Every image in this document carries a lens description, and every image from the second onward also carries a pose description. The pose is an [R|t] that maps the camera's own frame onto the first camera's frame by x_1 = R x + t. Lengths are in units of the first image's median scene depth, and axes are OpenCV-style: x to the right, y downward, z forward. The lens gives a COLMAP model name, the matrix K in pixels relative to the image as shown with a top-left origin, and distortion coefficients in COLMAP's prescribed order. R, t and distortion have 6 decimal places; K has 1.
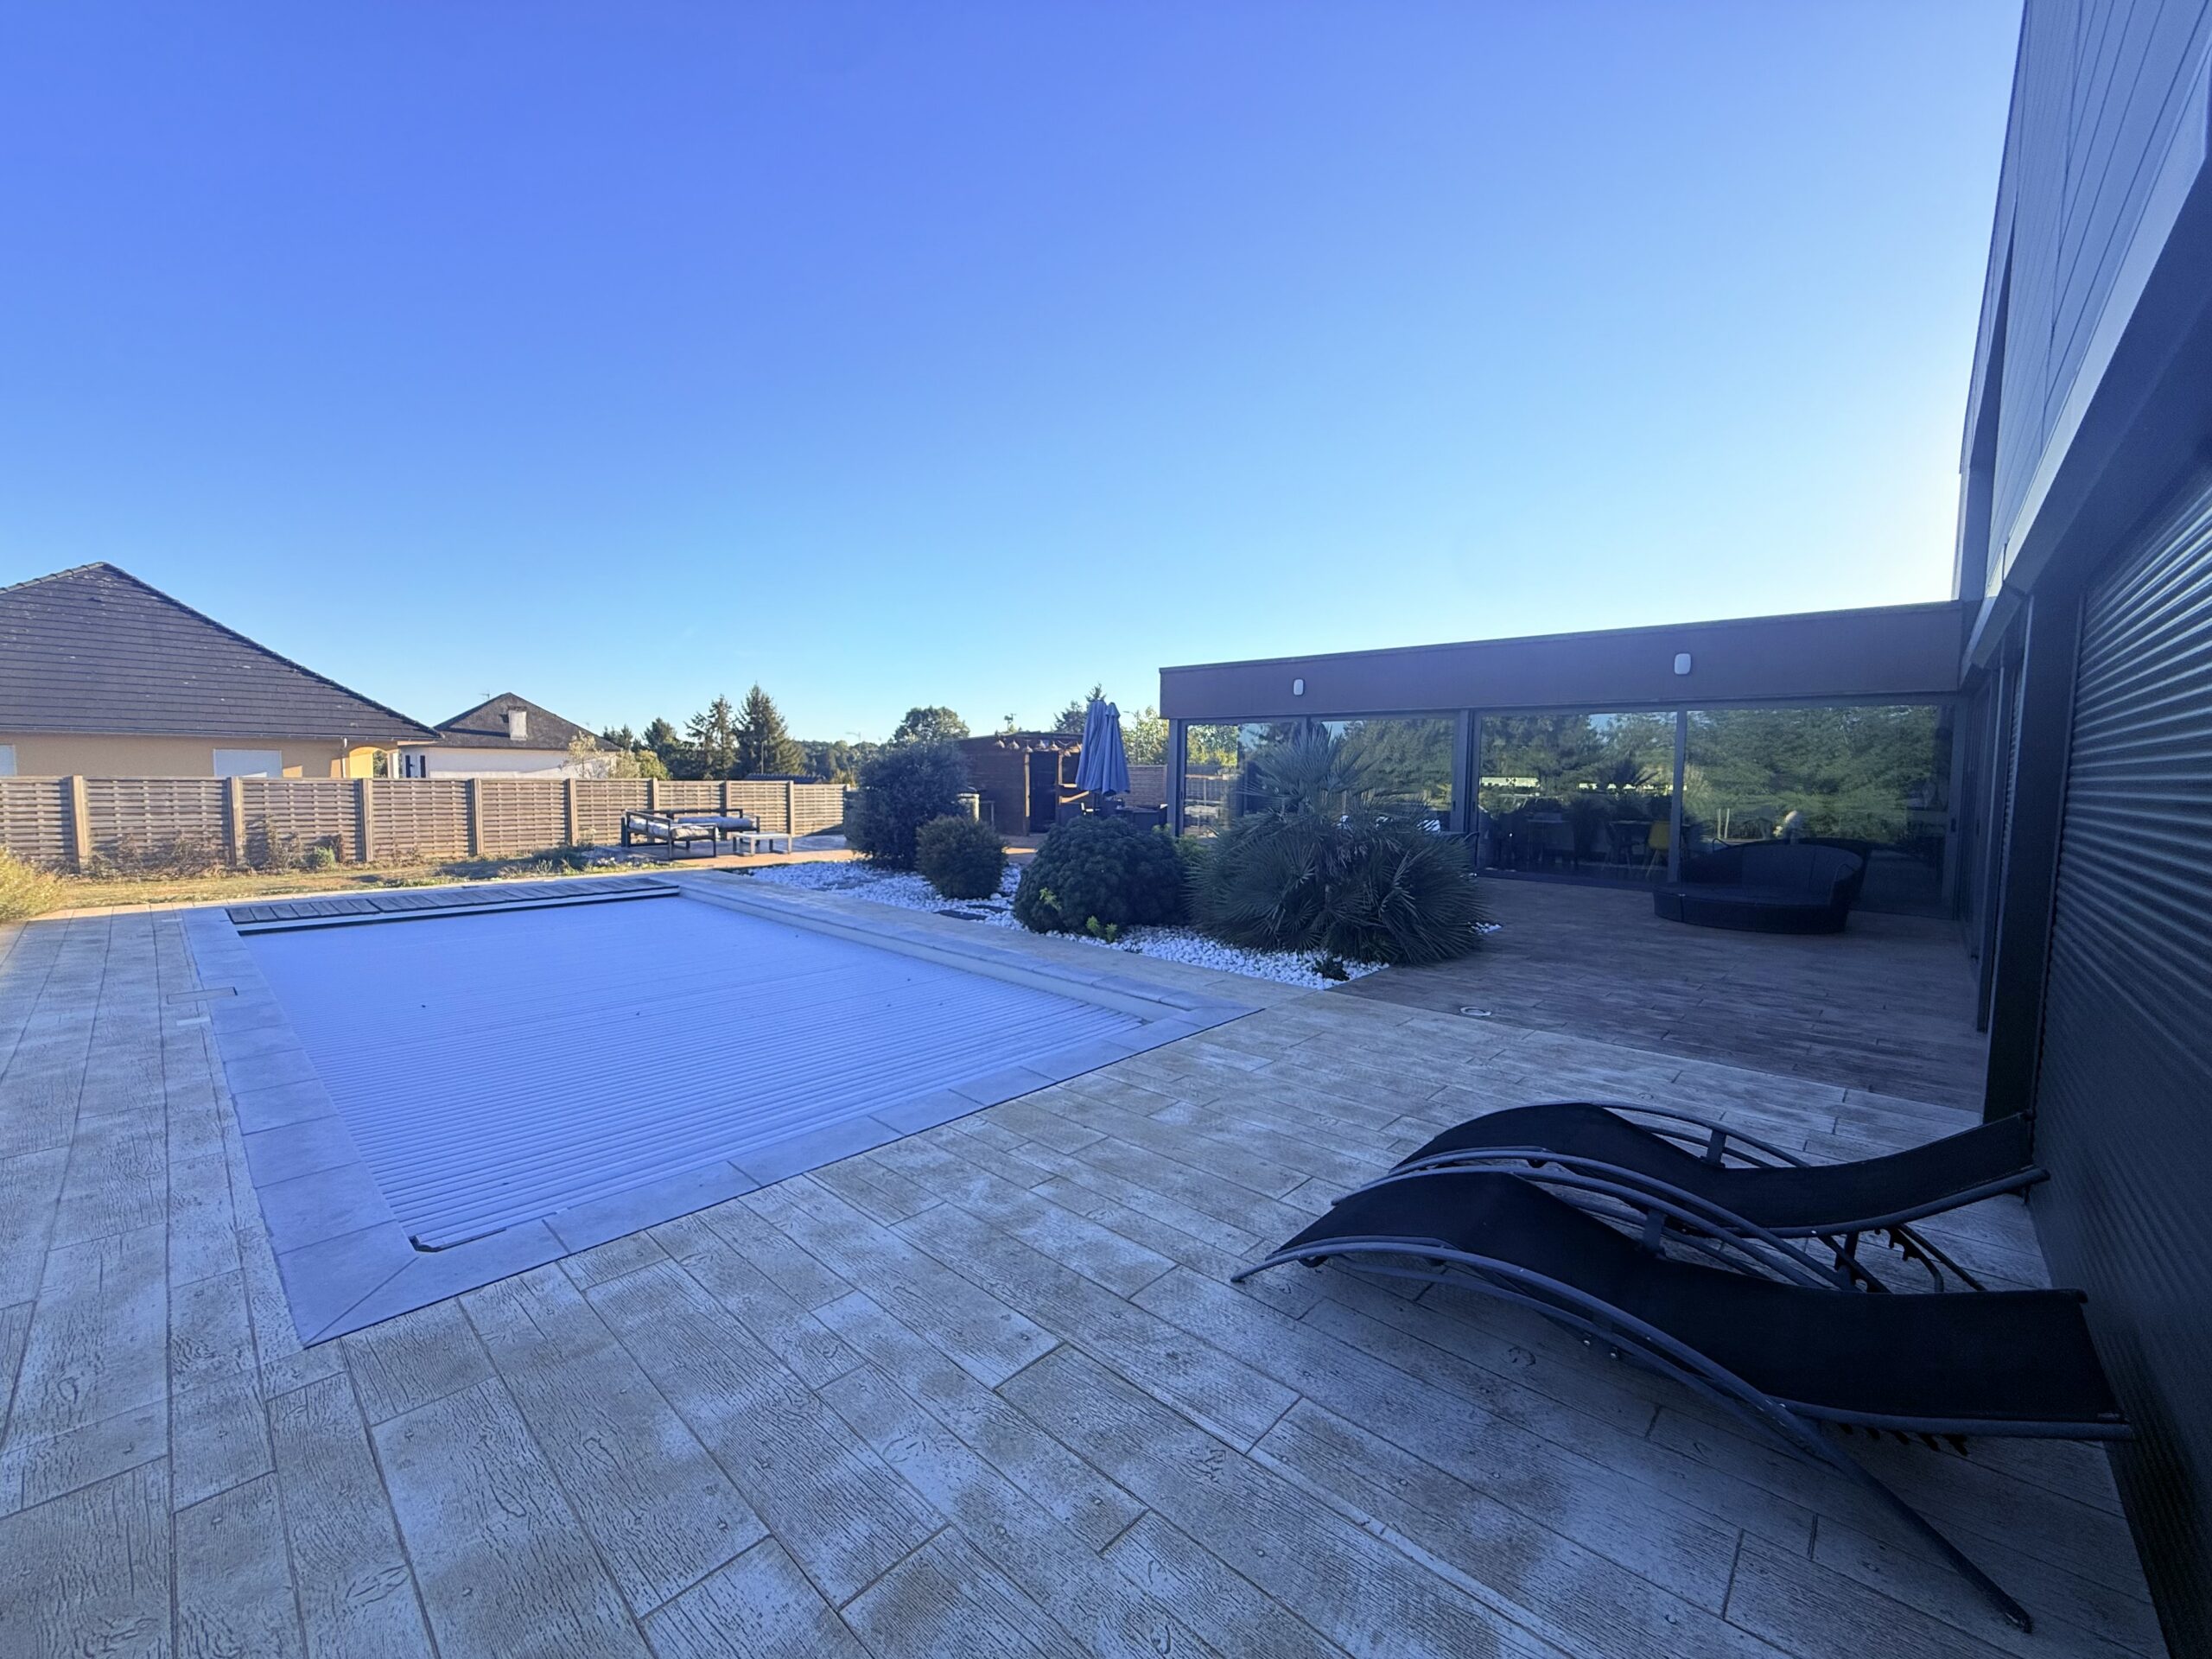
lens RADIAL K [[881.4, 0, 1112.1], [0, 881.4, 837.6], [0, 0, 1]] dist [0.001796, 0.000134]
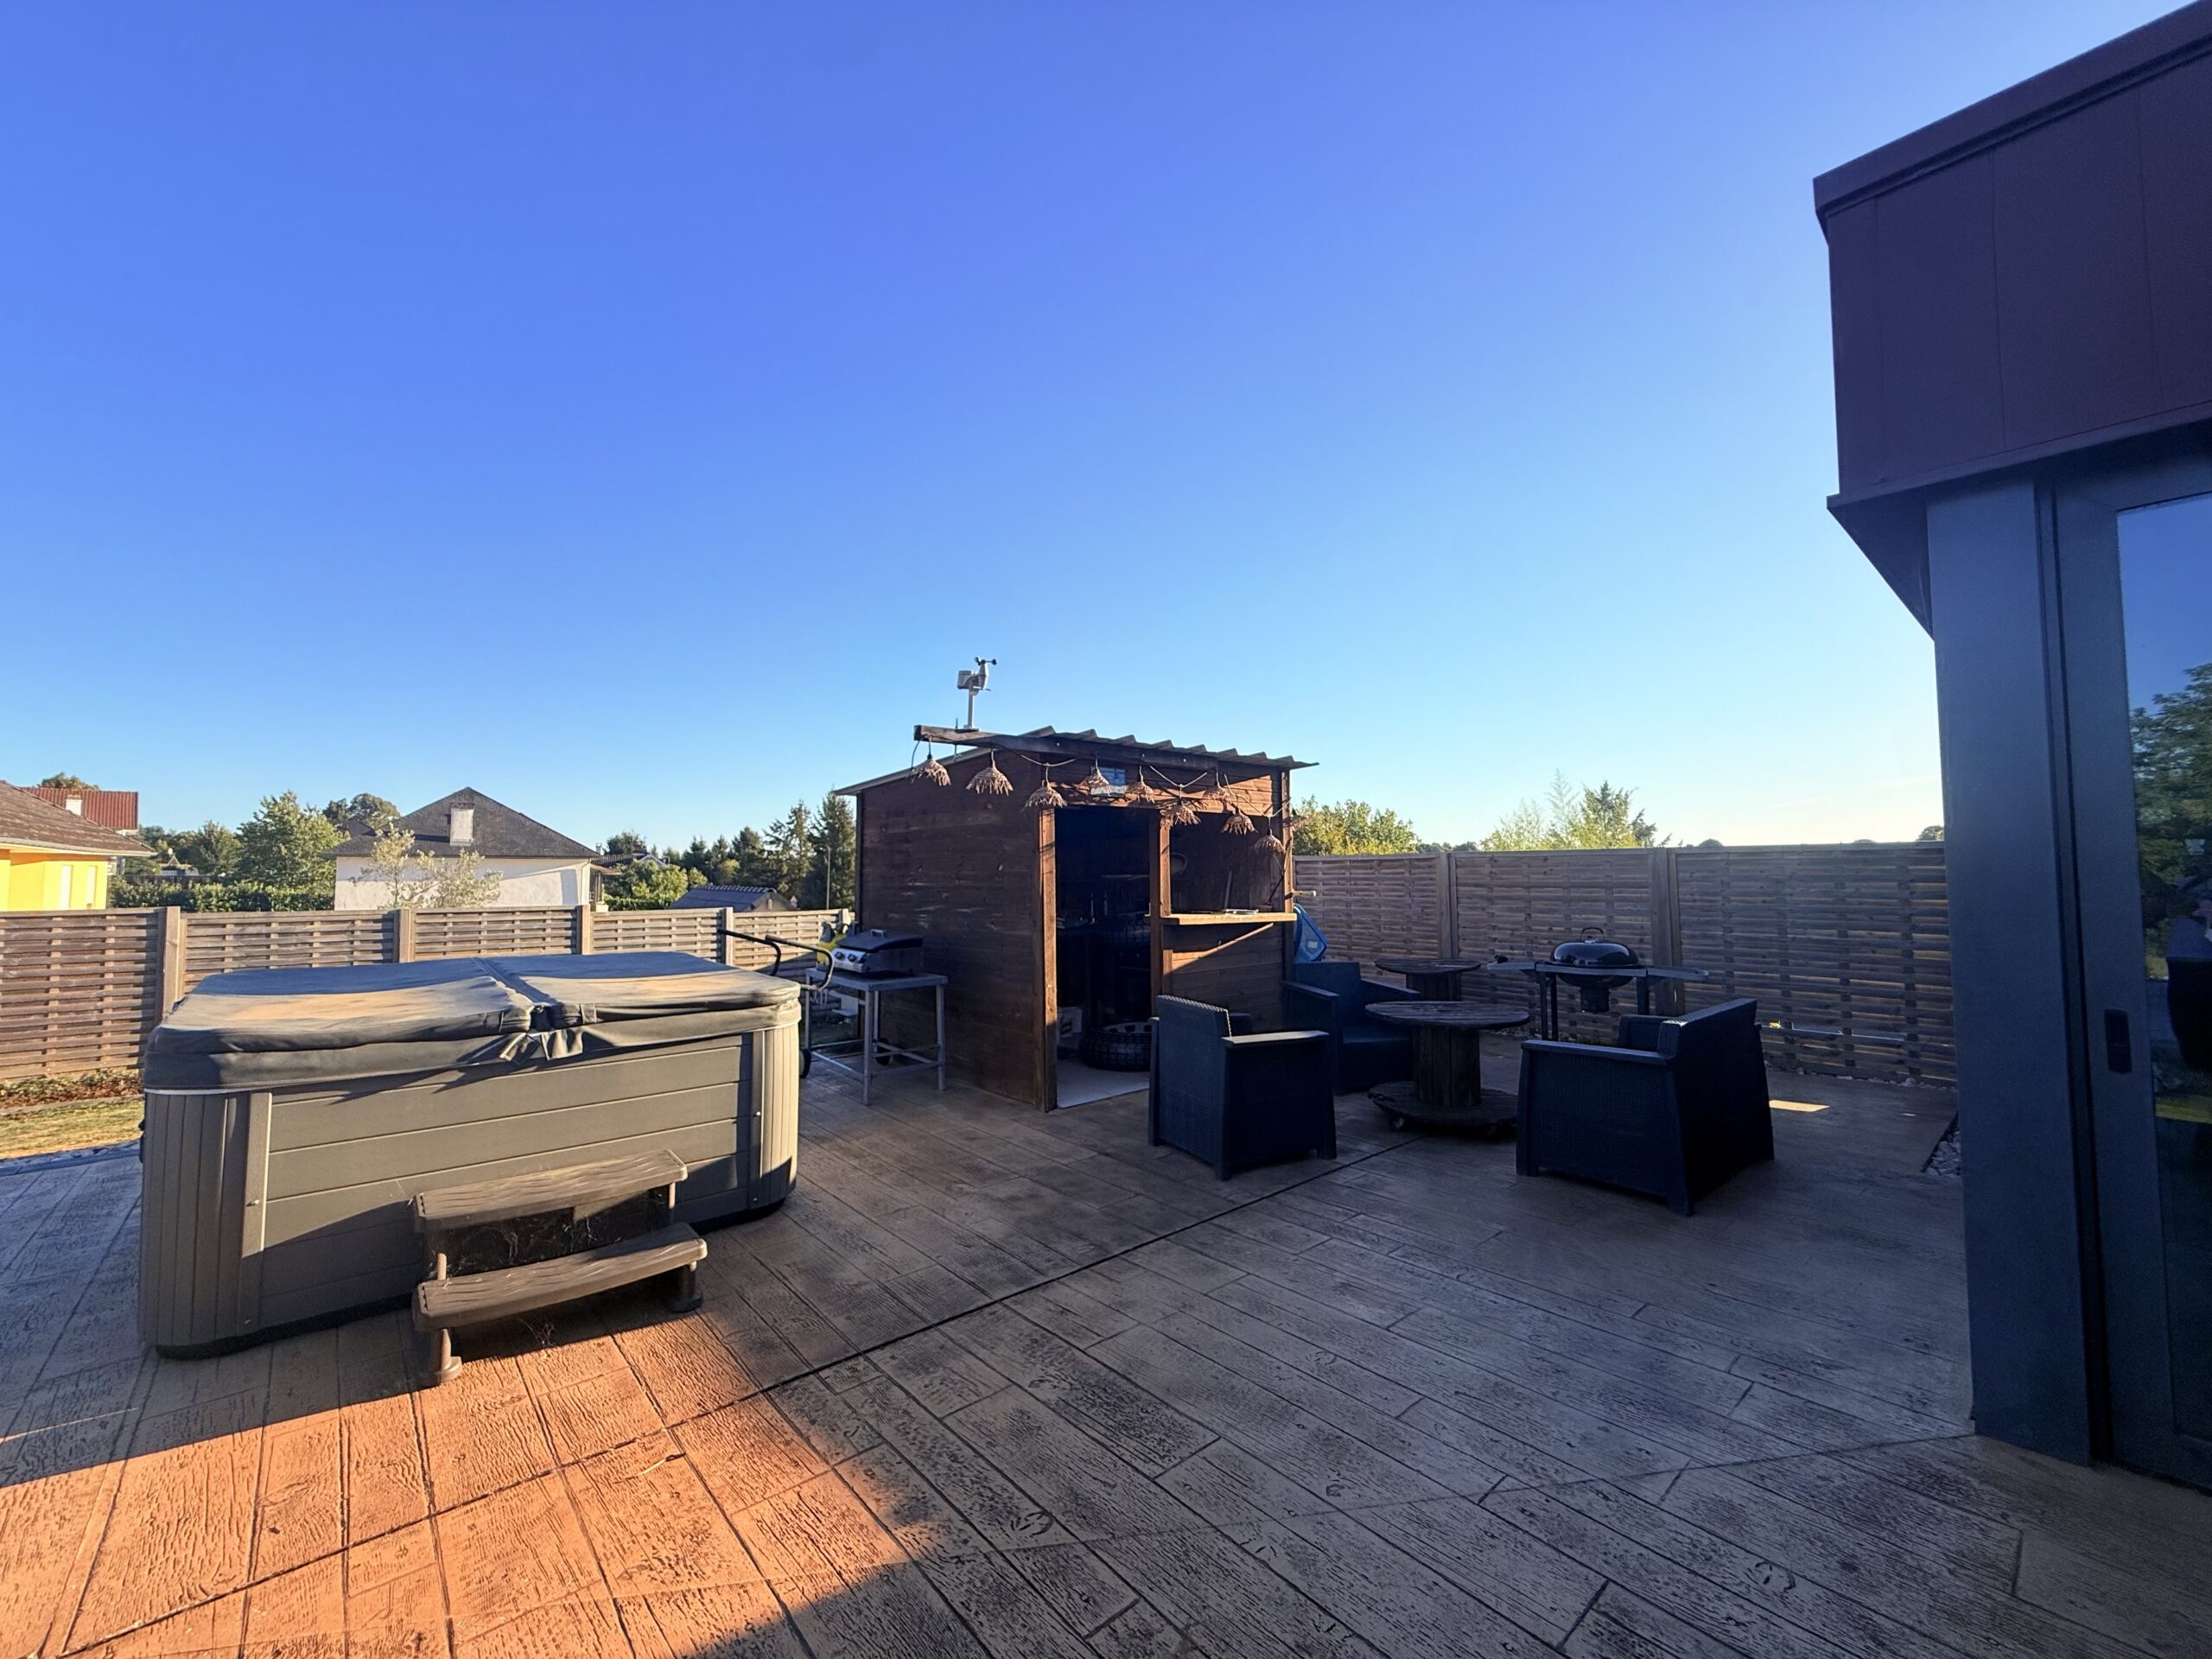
lens RADIAL K [[881.4, 0, 1110.1], [0, 881.4, 829.9], [0, 0, 1]] dist [0.001796, 0.000134]
pose [[0.994082, -0.021396, -0.106501, -0.018550], [0.007888, 0.992041, -0.125669, -0.021539], [0.108342, 0.124085, 0.986339, 0.289064]]
